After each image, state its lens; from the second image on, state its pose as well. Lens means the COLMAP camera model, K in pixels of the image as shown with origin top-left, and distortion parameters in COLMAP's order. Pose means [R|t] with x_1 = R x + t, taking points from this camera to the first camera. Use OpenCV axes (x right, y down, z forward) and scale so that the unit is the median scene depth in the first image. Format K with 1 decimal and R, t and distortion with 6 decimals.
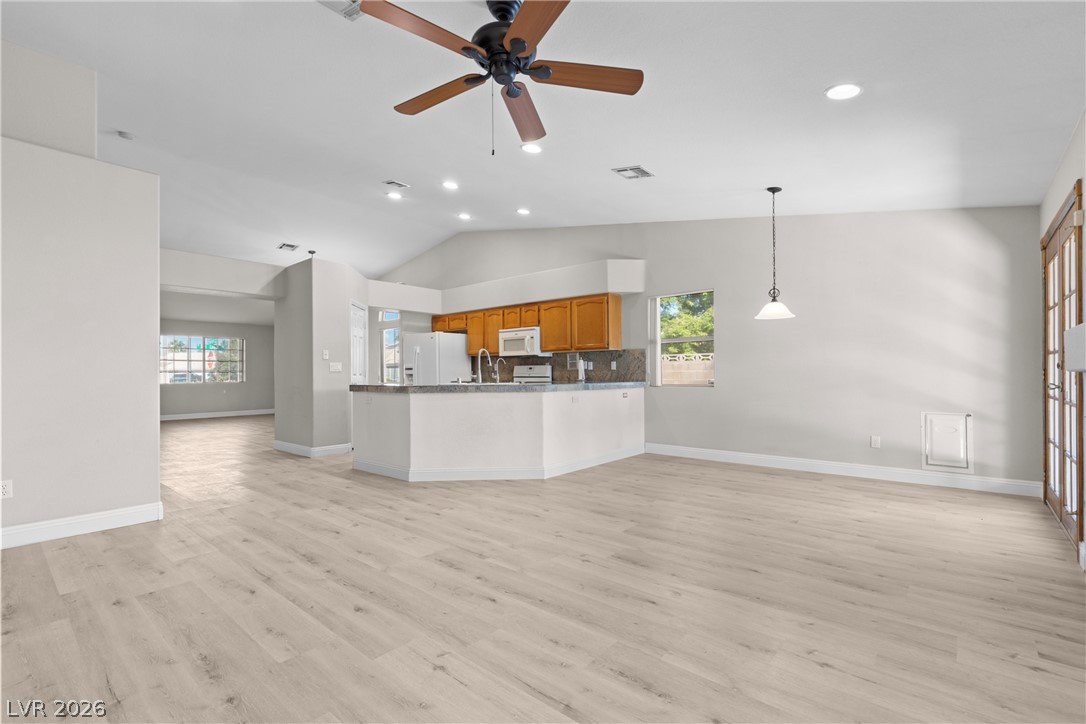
lens RADIAL K [[490.4, 0, 546.9], [0, 490.4, 376.3], [0, 0, 1]] dist [0.005810, 0.000388]
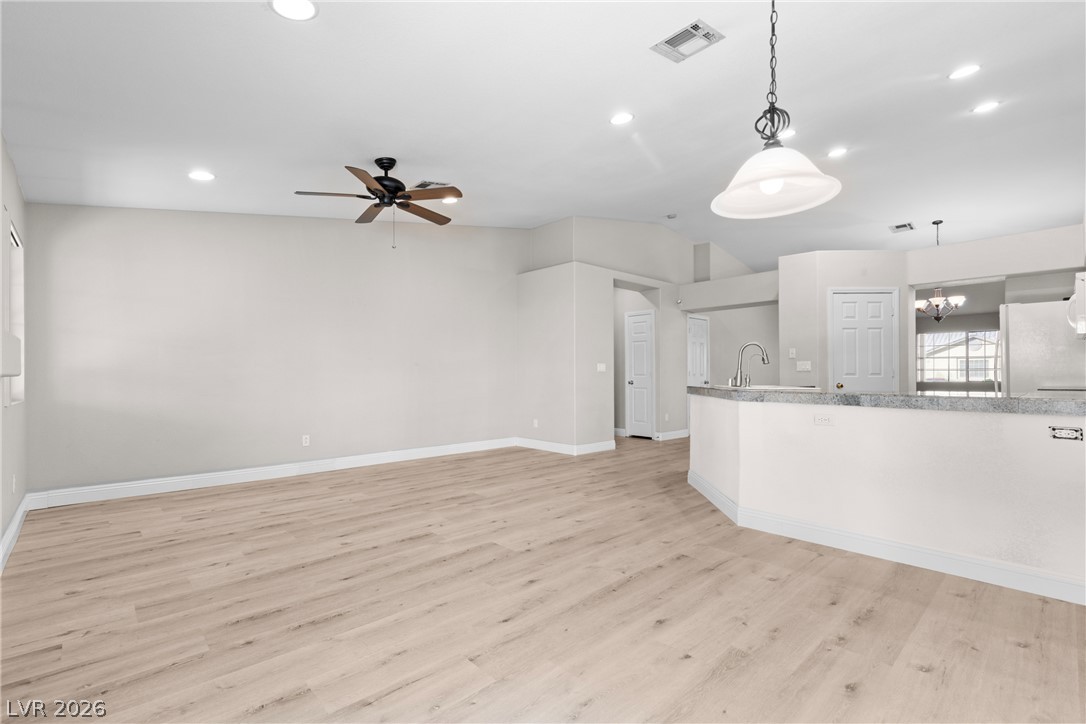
lens RADIAL K [[490.4, 0, 540.5], [0, 490.4, 365.1], [0, 0, 1]] dist [0.005810, 0.000388]
pose [[-0.118305, -0.013464, -0.992886, 0.561425], [-0.002696, 0.999909, -0.013238, -0.006346], [0.992974, 0.001111, -0.118330, 0.622180]]
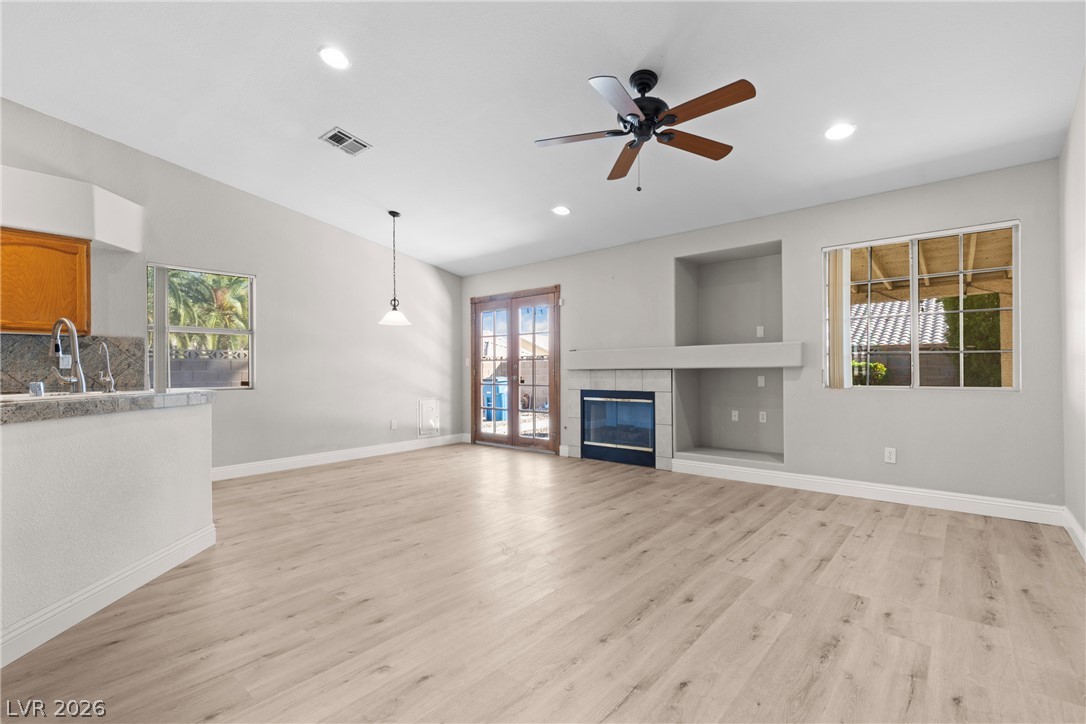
lens RADIAL K [[490.4, 0, 549.0], [0, 490.4, 368.1], [0, 0, 1]] dist [0.005810, 0.000388]
pose [[-0.005853, 0.009869, 0.999934, -0.486728], [0.016396, 0.999818, -0.009772, 0.001498], [-0.999848, 0.016337, -0.006014, 0.449178]]
